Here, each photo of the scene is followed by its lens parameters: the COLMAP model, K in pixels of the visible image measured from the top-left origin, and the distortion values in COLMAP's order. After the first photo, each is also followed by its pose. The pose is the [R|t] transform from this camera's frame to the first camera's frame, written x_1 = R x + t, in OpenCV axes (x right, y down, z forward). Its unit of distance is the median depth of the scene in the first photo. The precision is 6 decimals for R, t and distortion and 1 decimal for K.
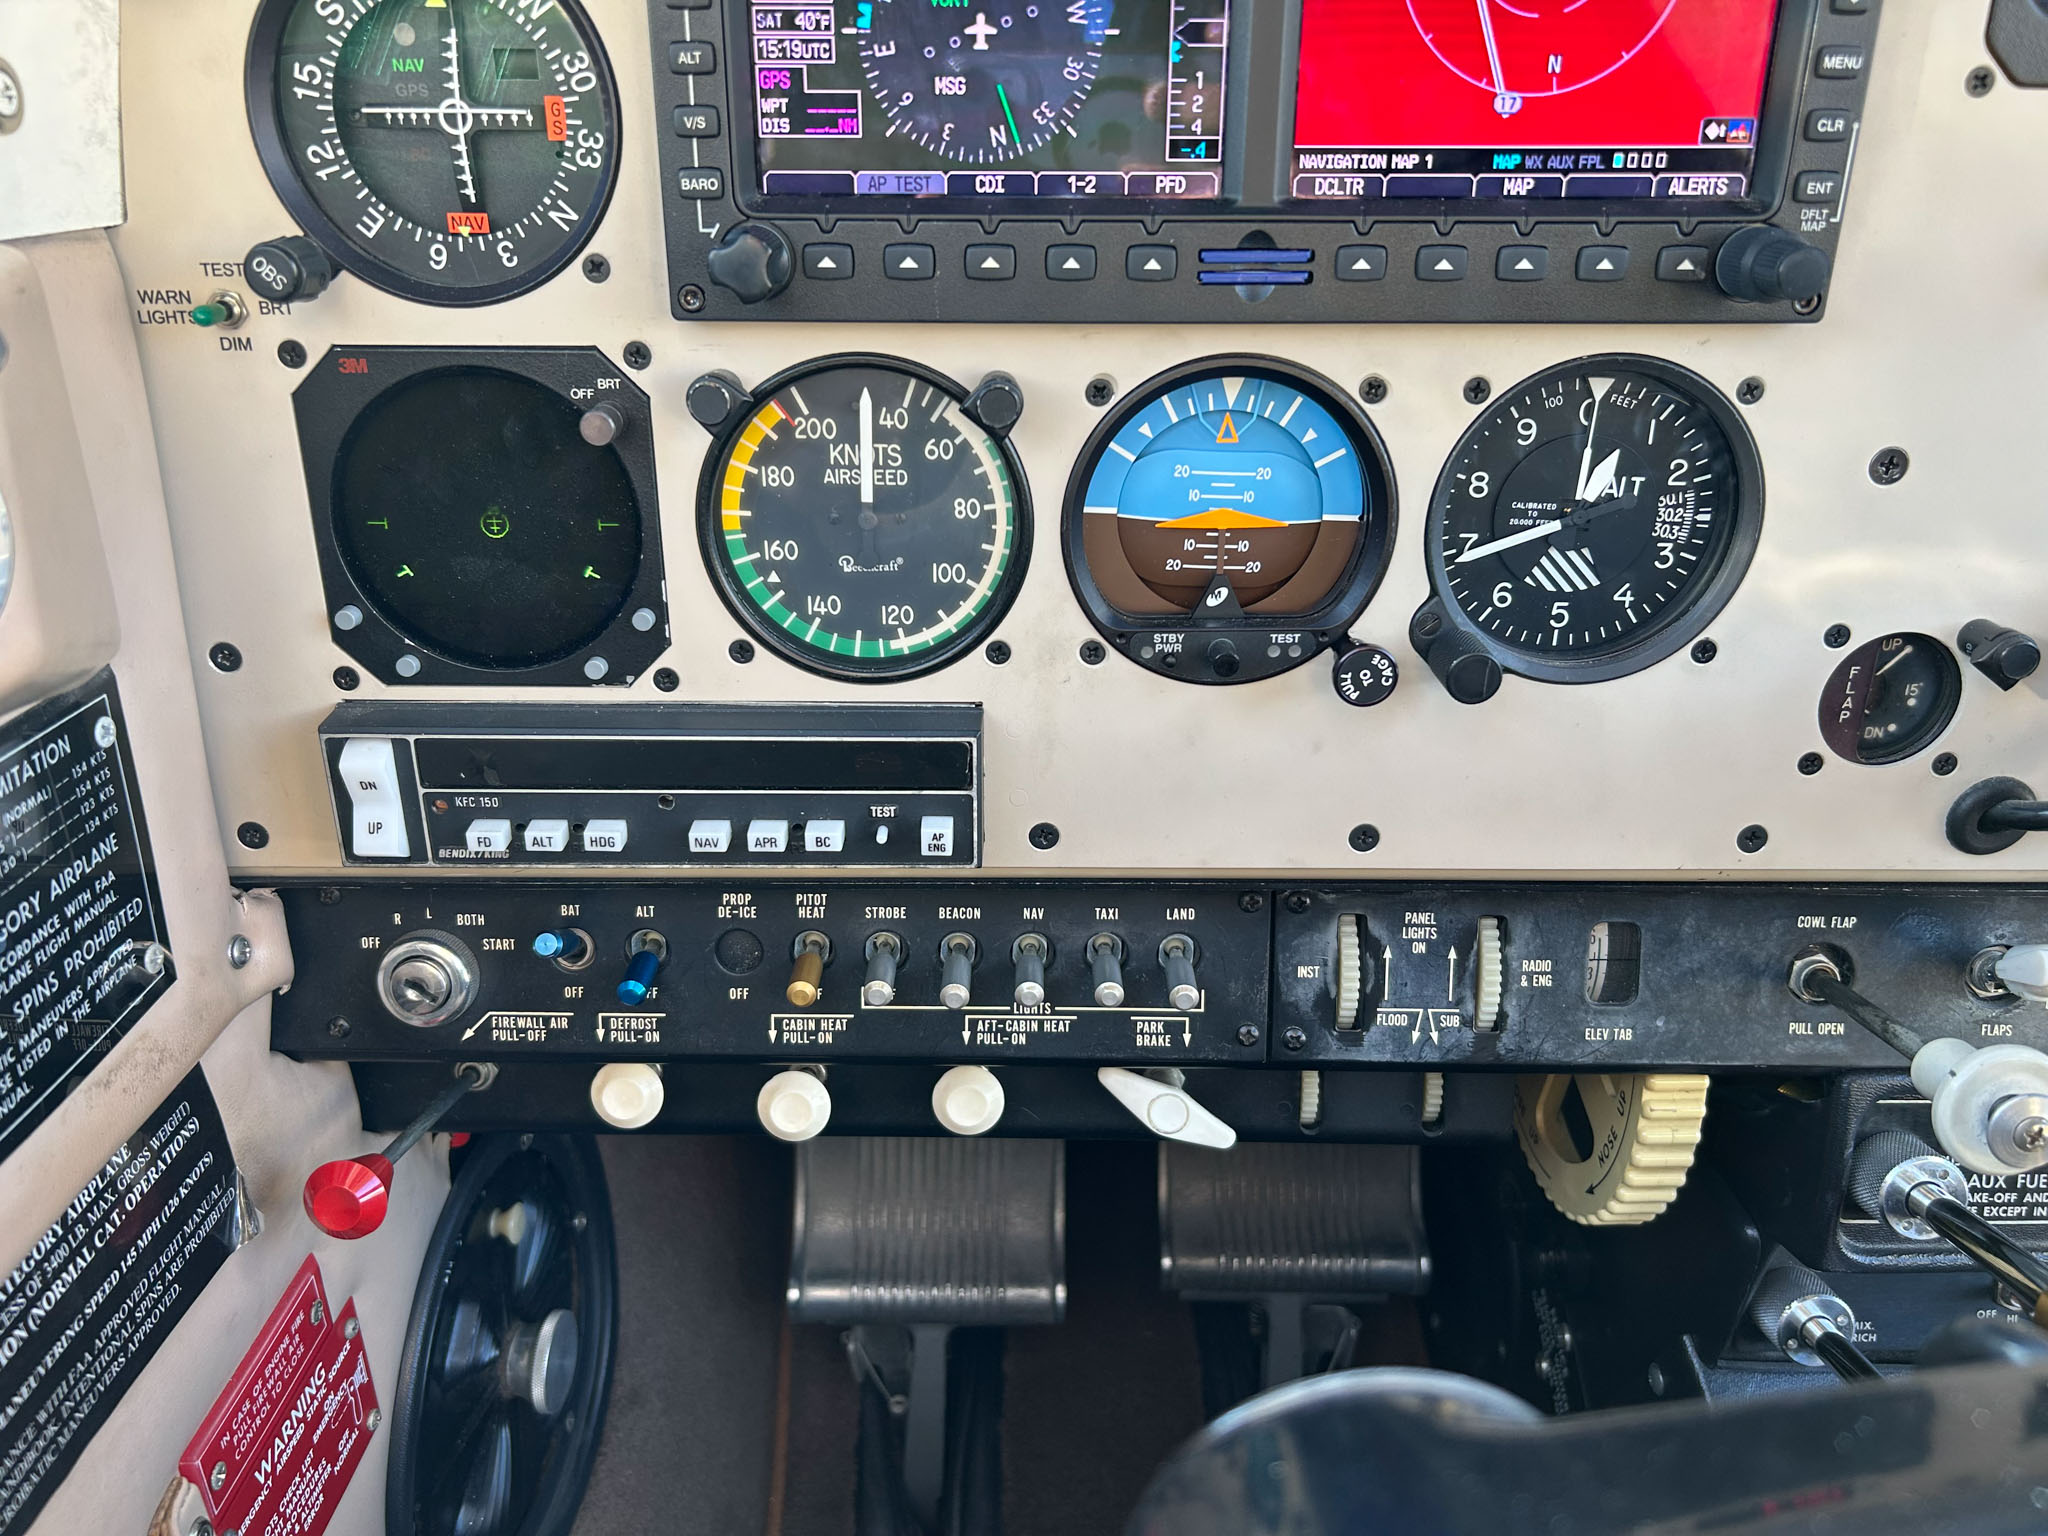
lens RADIAL K [[1560.5, 0, 1009.2], [0, 1560.5, 757.1], [0, 0, 1]] dist [0.076043, -0.105985]
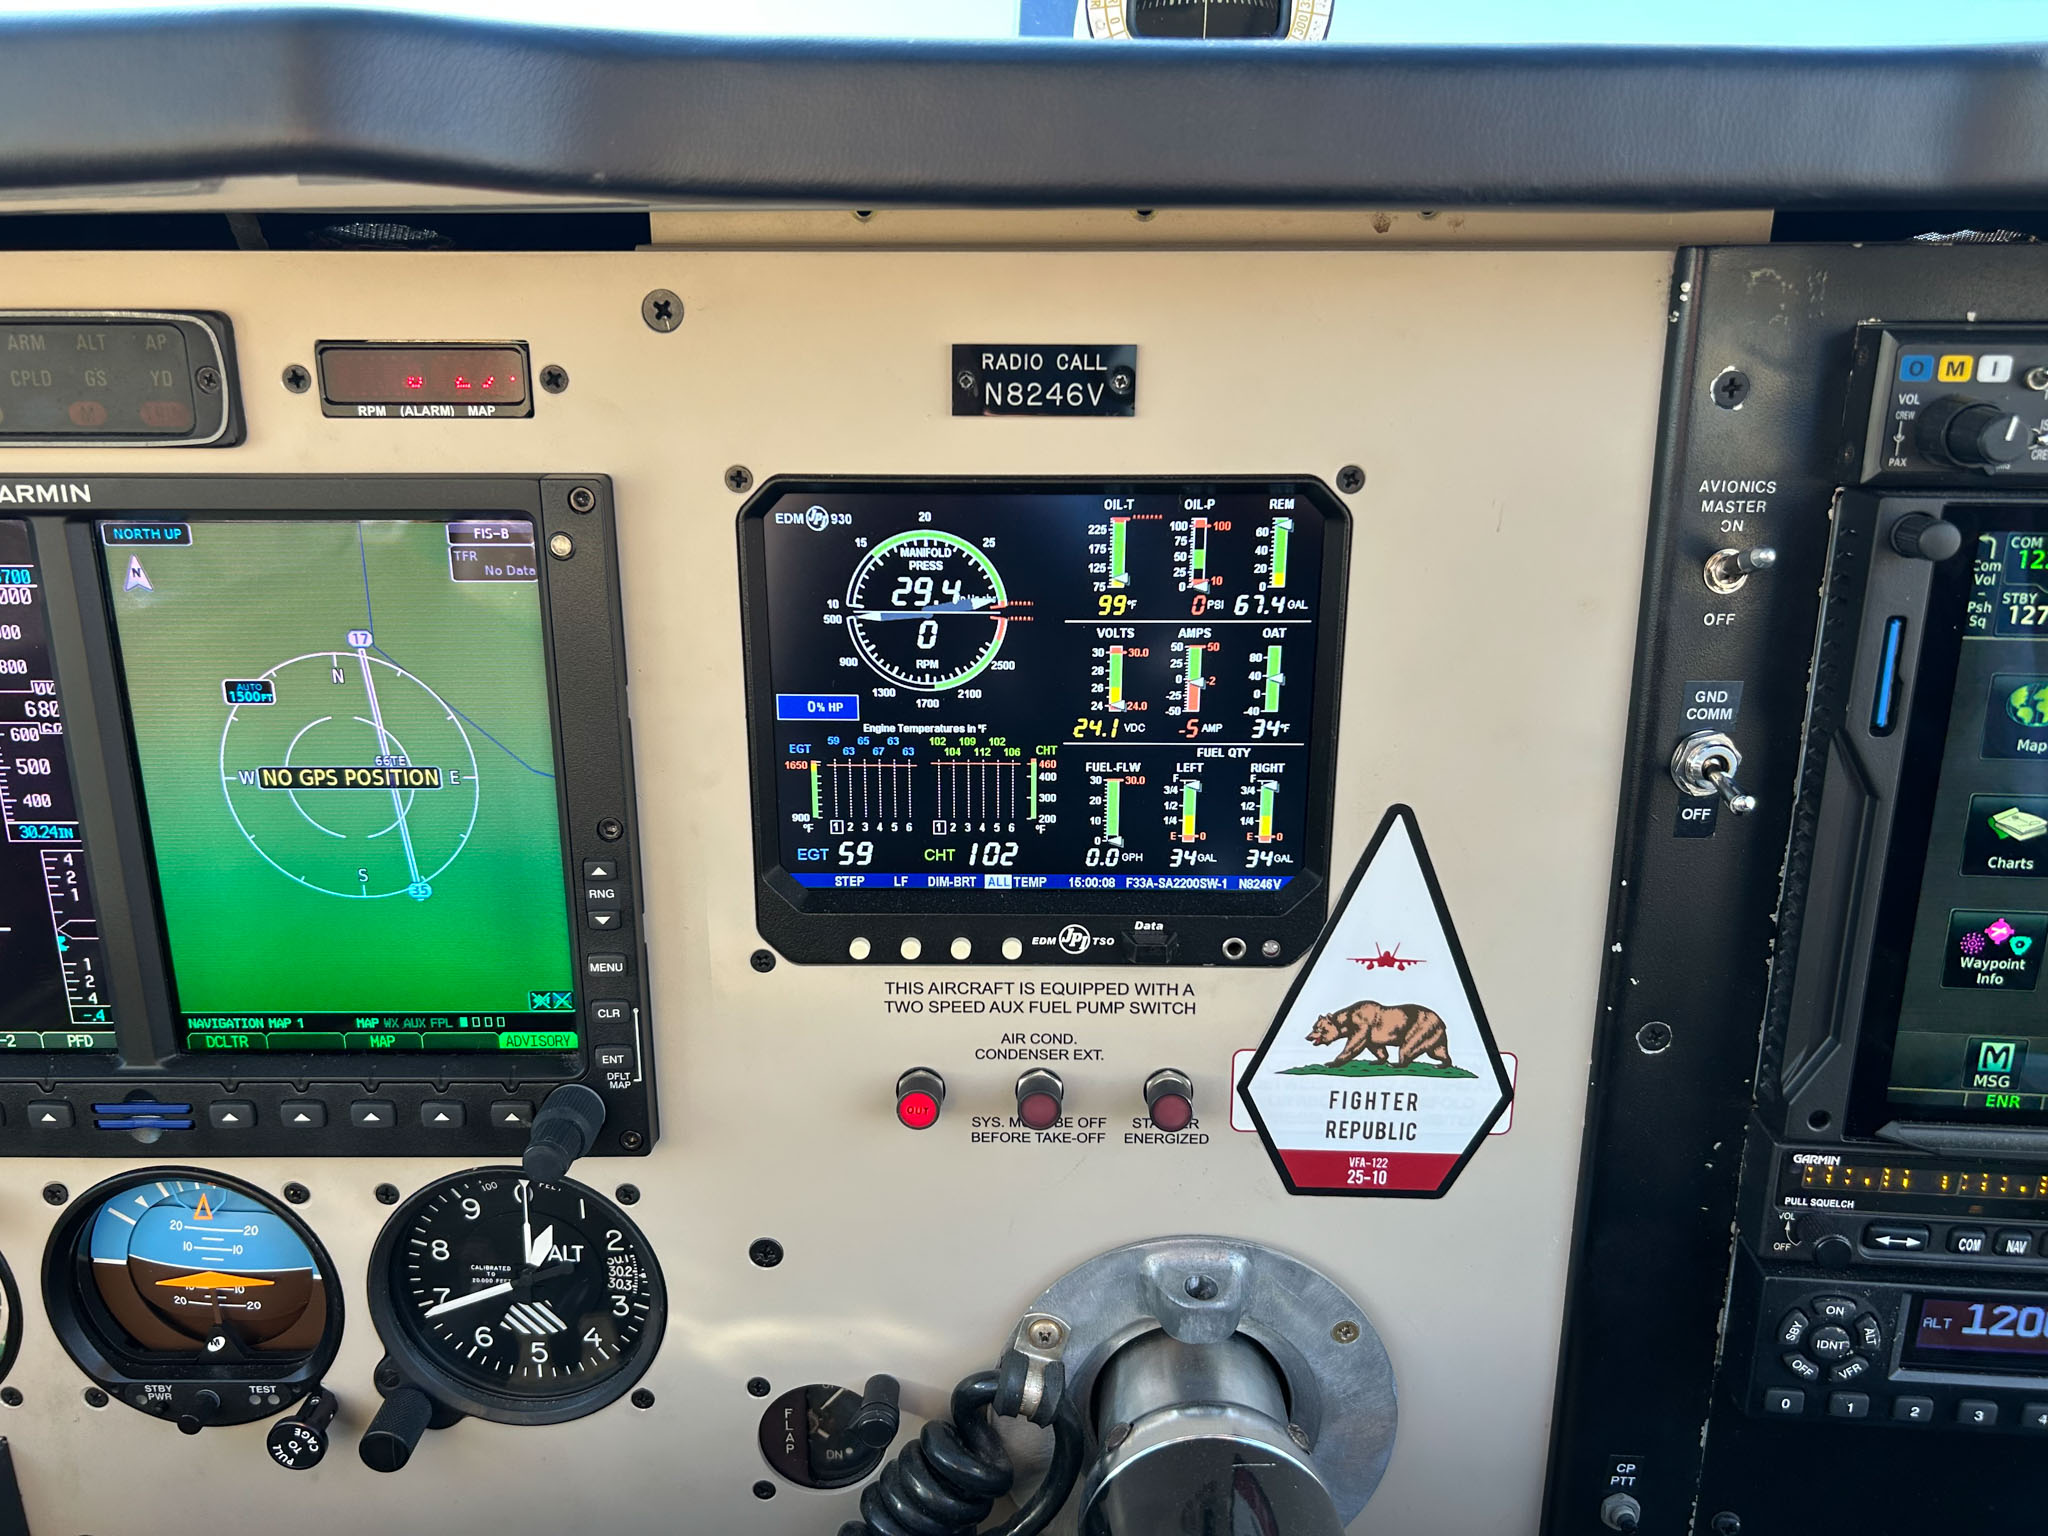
lens RADIAL K [[1523.0, 0, 1022.9], [0, 1523.0, 761.7], [0, 0, 1]] dist [0.061967, -0.092080]
pose [[0.999853, 0.000443, -0.017129, 0.730312], [-0.002281, 0.994213, -0.107406, -0.400791], [0.016982, 0.107430, 0.994068, -0.121751]]
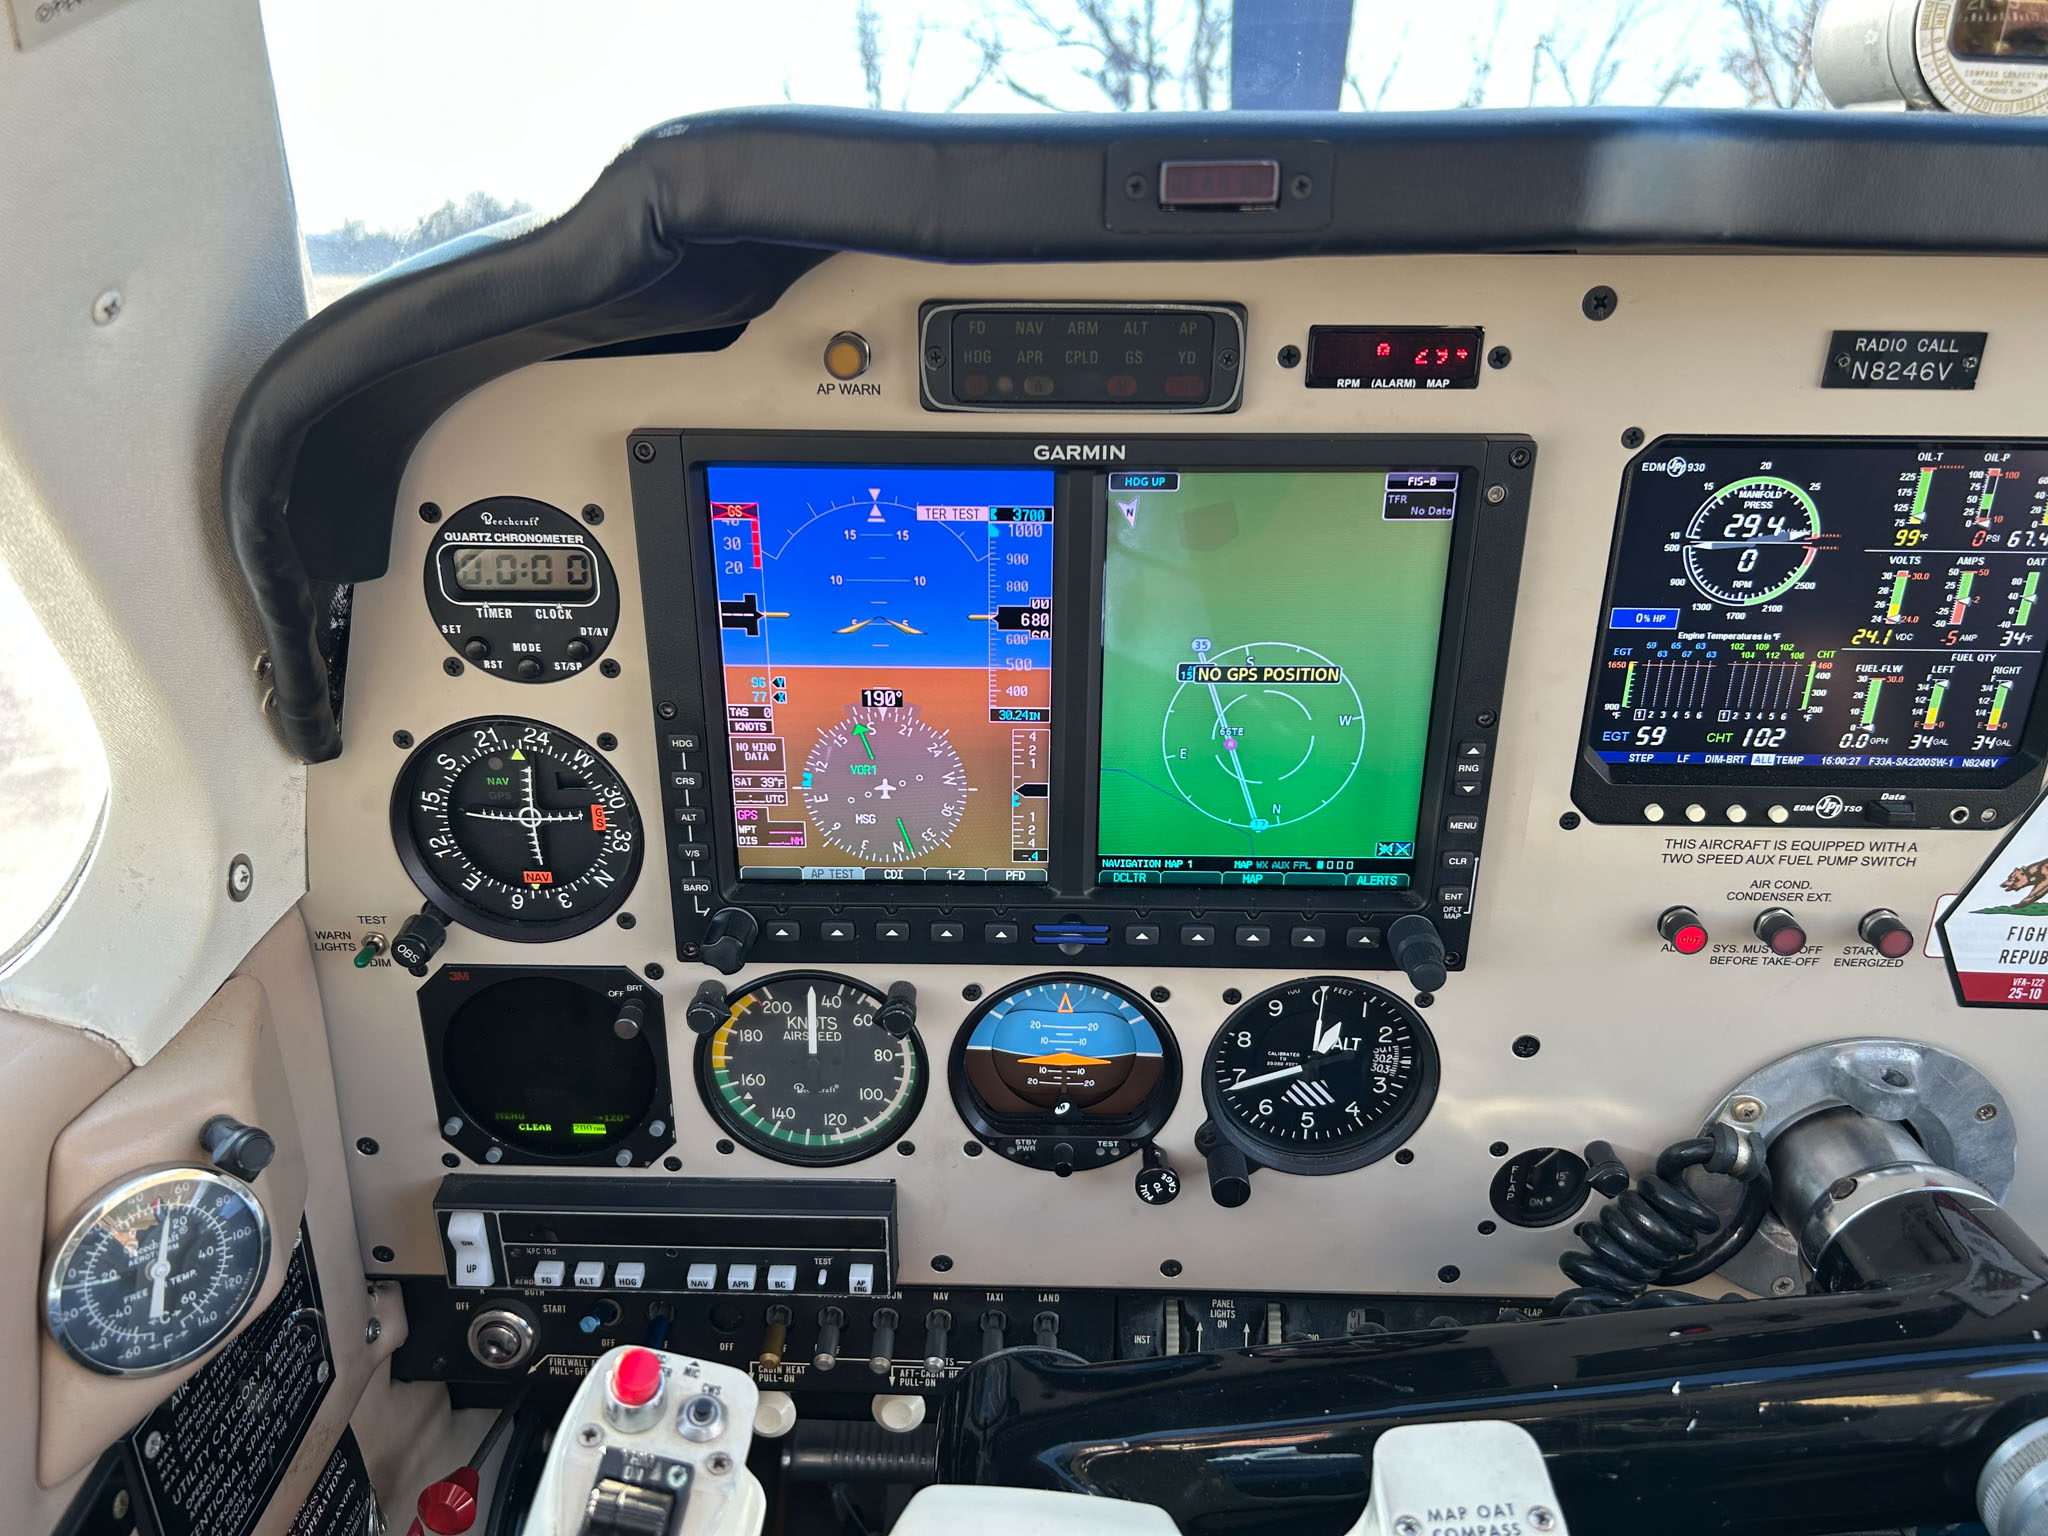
lens RADIAL K [[1548.2, 0, 1007.4], [0, 1548.2, 772.0], [0, 0, 1]] dist [0.072906, -0.102126]
pose [[0.999663, 0.011043, -0.023497, 0.114312], [-0.010454, 0.999632, 0.025015, -0.445110], [0.023765, -0.024761, 0.999411, -0.398745]]
